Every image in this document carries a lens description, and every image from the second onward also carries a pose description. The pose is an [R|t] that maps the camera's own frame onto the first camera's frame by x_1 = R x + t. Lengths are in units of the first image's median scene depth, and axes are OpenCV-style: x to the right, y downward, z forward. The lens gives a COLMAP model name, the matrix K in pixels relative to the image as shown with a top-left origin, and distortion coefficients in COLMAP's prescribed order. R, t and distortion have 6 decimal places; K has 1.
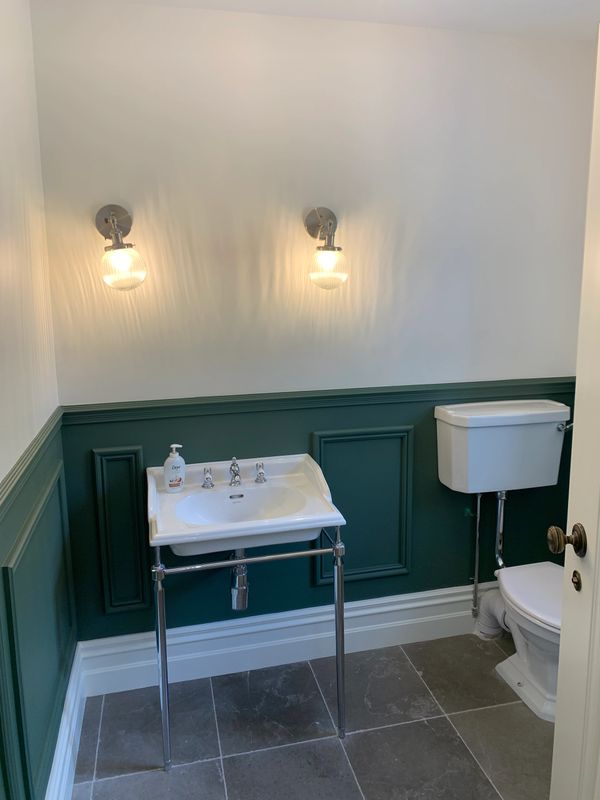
lens RADIAL K [[594.1, 0, 293.0], [0, 594.1, 383.1], [0, 0, 1]] dist [0.007585, -0.030246]
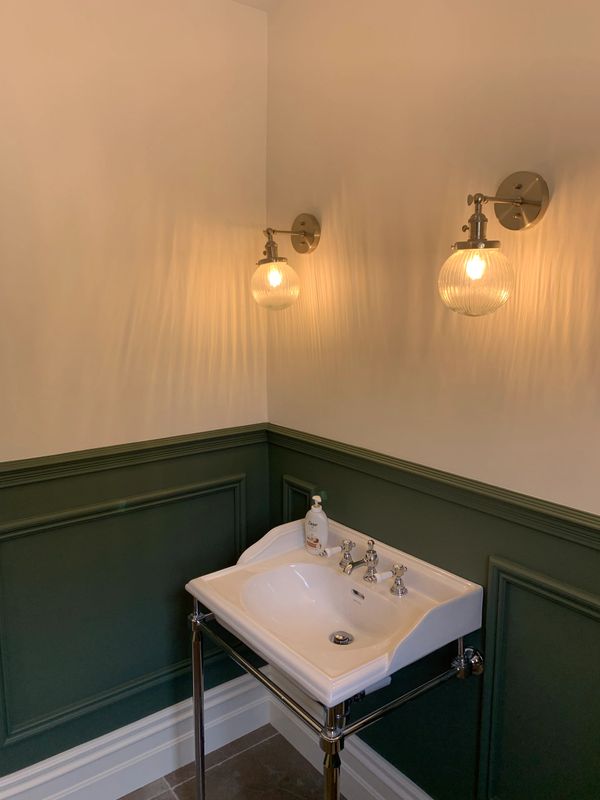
lens RADIAL K [[594.1, 0, 293.0], [0, 594.1, 383.1], [0, 0, 1]] dist [0.007585, -0.030246]
pose [[0.397632, 0.141245, -0.906608, 0.527287], [-0.159917, 0.983626, 0.083106, -0.118254], [0.903502, 0.111937, 0.413708, 0.630833]]
